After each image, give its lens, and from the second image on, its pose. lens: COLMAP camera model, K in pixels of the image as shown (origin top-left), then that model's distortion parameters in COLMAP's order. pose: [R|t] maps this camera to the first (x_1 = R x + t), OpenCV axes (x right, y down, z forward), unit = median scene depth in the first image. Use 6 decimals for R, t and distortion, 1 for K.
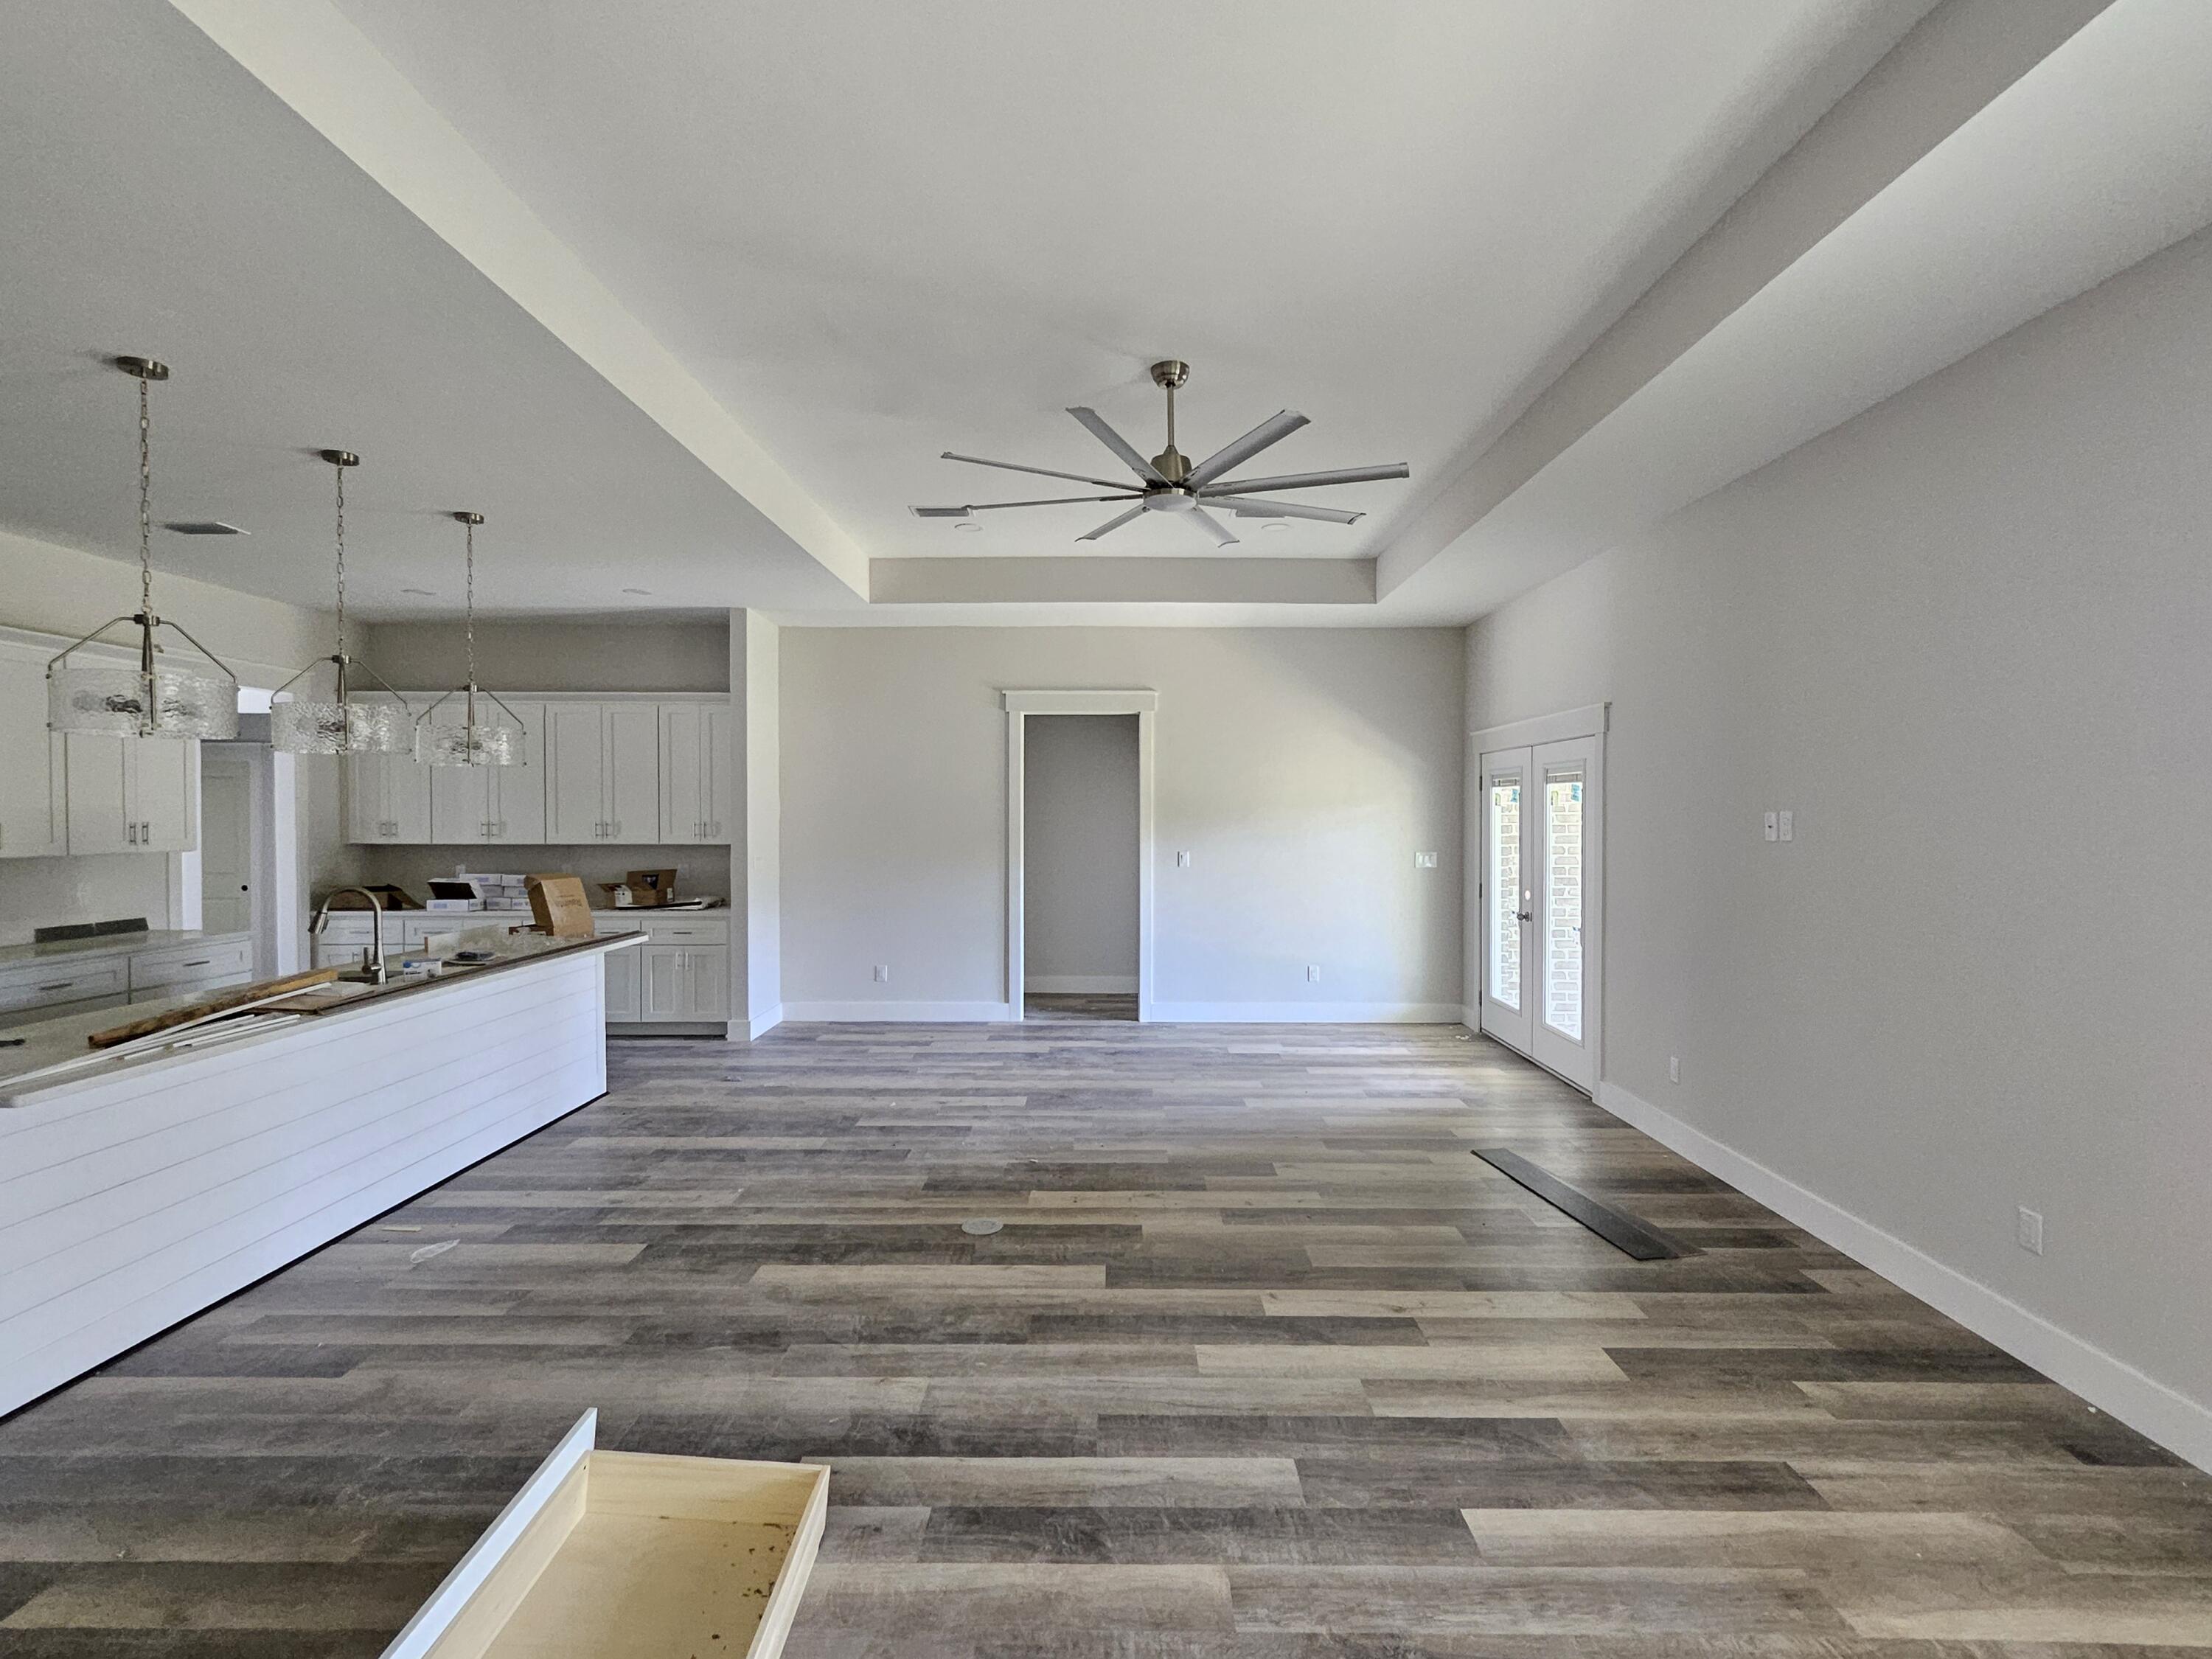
lens RADIAL K [[1030.9, 0, 1115.9], [0, 1030.9, 831.9], [0, 0, 1]] dist [0.002124, -0.000733]
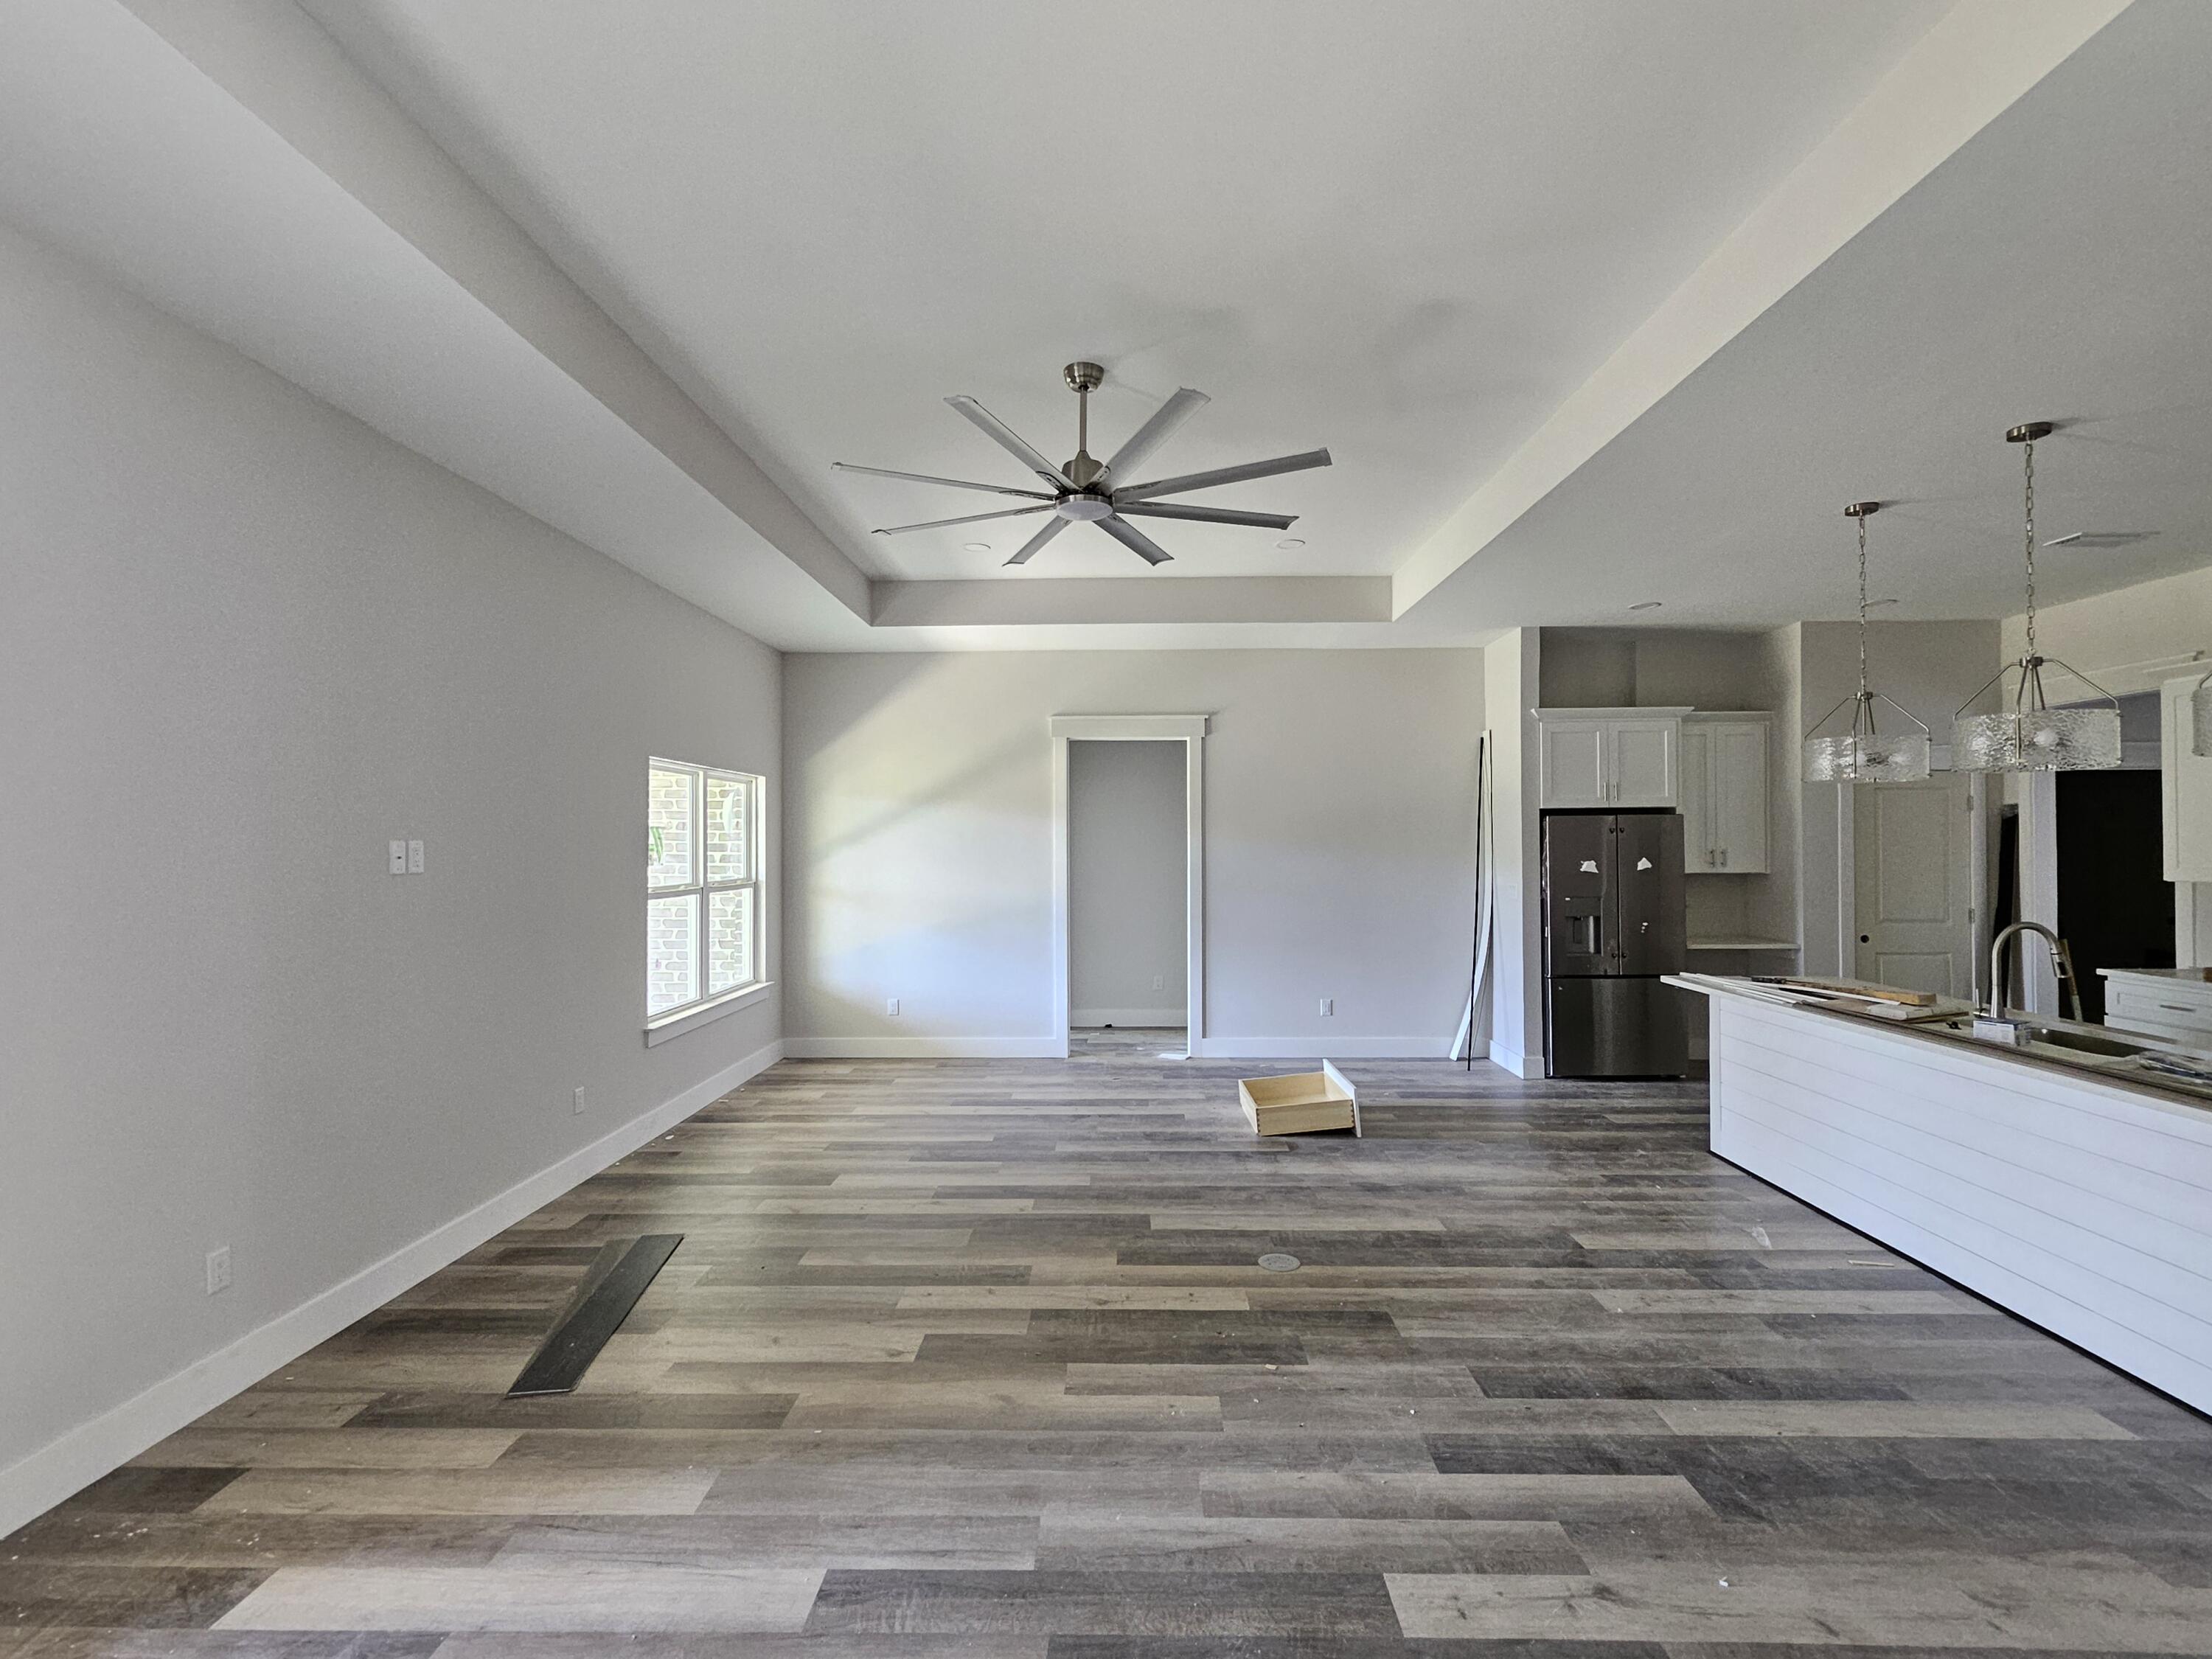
lens RADIAL K [[1036.9, 0, 1108.5], [0, 1036.9, 834.9], [0, 0, 1]] dist [0.002278, 0.001057]
pose [[-0.999773, 0.002988, 0.021112, 0.009733], [0.003172, 0.999957, 0.008696, -0.030059], [-0.021086, 0.008761, -0.999739, 1.789336]]
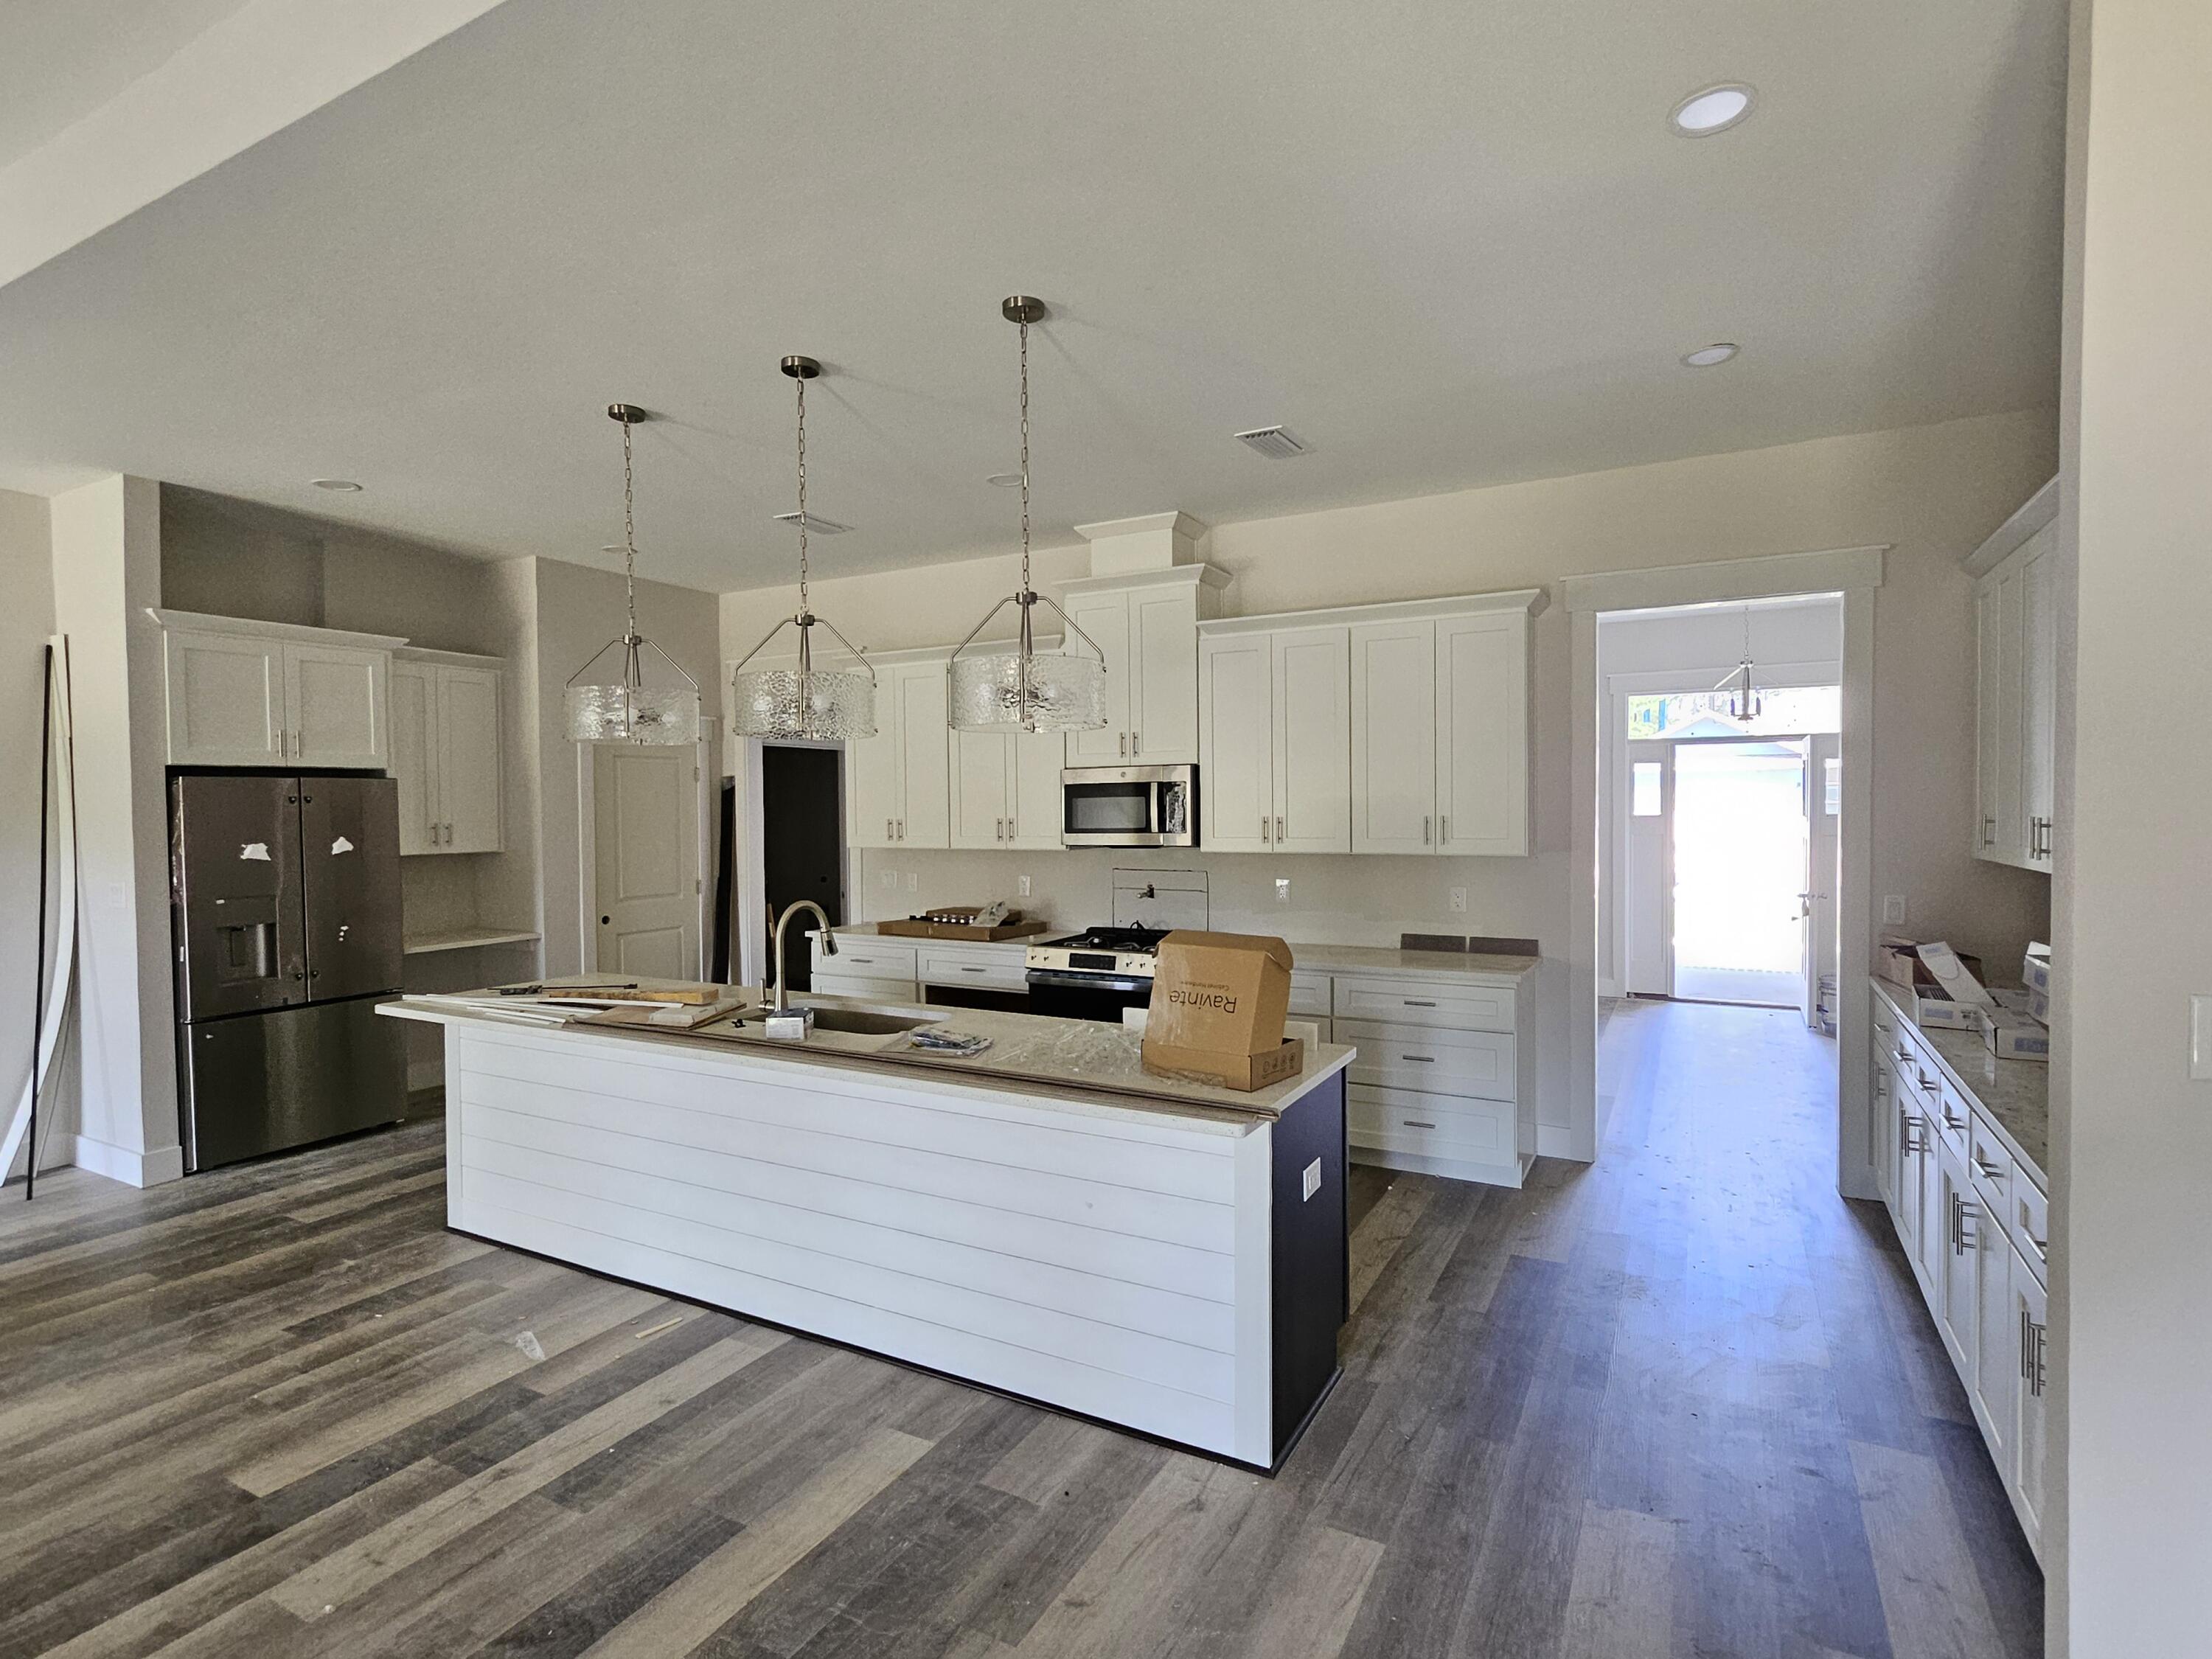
lens RADIAL K [[1095.0, 0, 1116.0], [0, 1095.0, 829.6], [0, 0, 1]] dist [0.001029, -0.001428]
pose [[-0.471940, 0.021679, -0.881364, -0.102670], [-0.006855, 0.999577, 0.028257, -0.027655], [0.881604, 0.019378, -0.471591, 1.531357]]
